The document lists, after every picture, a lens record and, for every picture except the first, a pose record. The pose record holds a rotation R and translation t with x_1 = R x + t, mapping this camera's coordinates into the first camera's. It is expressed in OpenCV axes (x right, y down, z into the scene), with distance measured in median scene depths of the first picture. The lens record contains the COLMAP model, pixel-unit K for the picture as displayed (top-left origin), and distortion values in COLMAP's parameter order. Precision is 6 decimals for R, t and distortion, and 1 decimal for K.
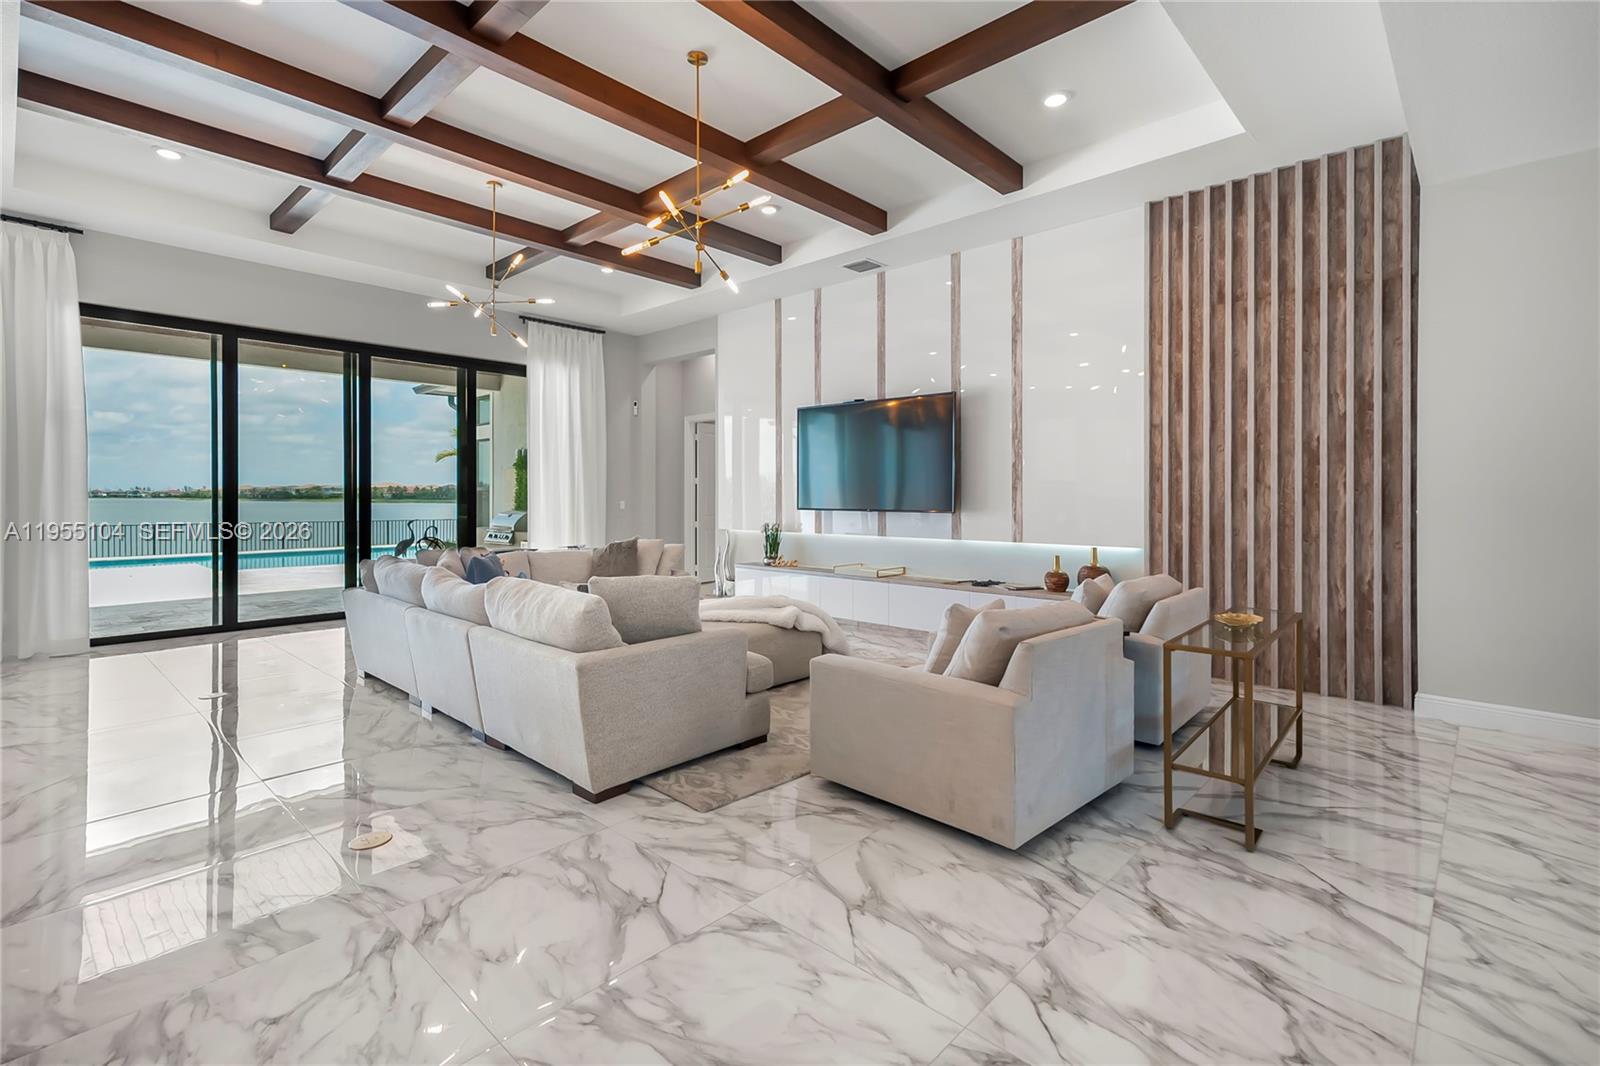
lens RADIAL K [[728.8, 0, 802.1], [0, 728.8, 494.7], [0, 0, 1]] dist [0.021701, 0.001146]
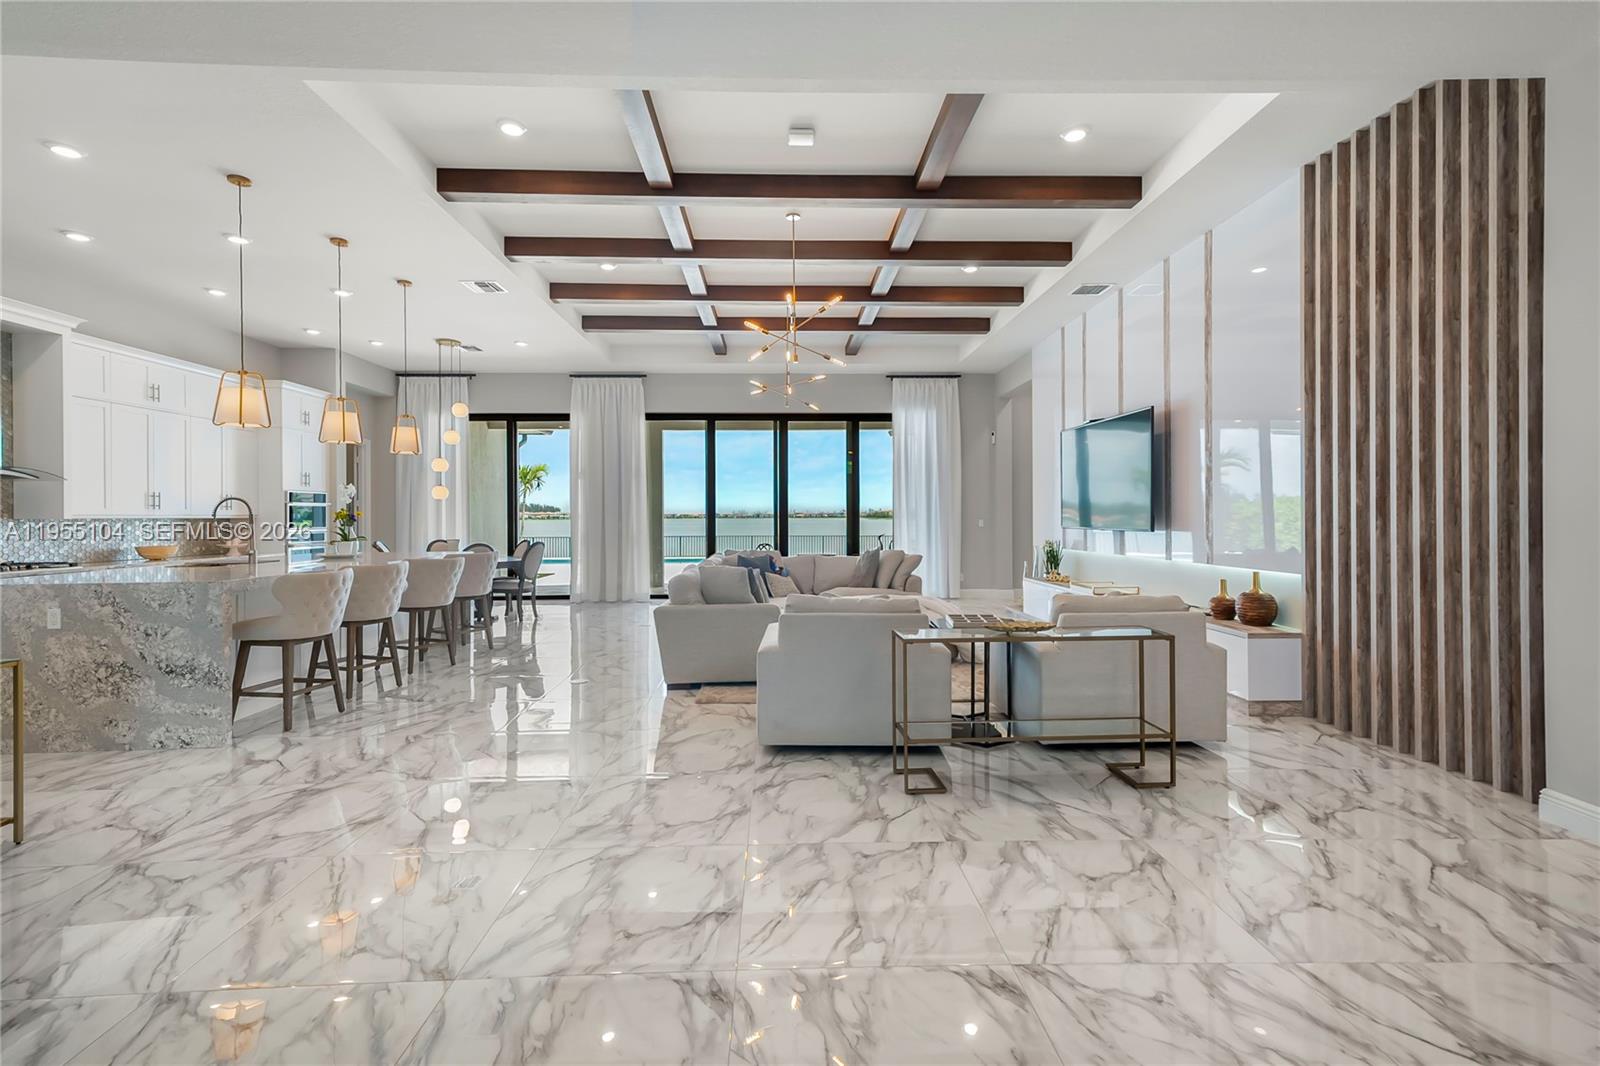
lens RADIAL K [[728.8, 0, 806.9], [0, 728.8, 512.8], [0, 0, 1]] dist [0.021701, 0.001146]
pose [[0.709717, -0.007554, -0.704446, 0.639039], [0.006702, 0.999970, -0.003970, 0.000771], [0.704455, -0.001904, 0.709746, -0.008673]]
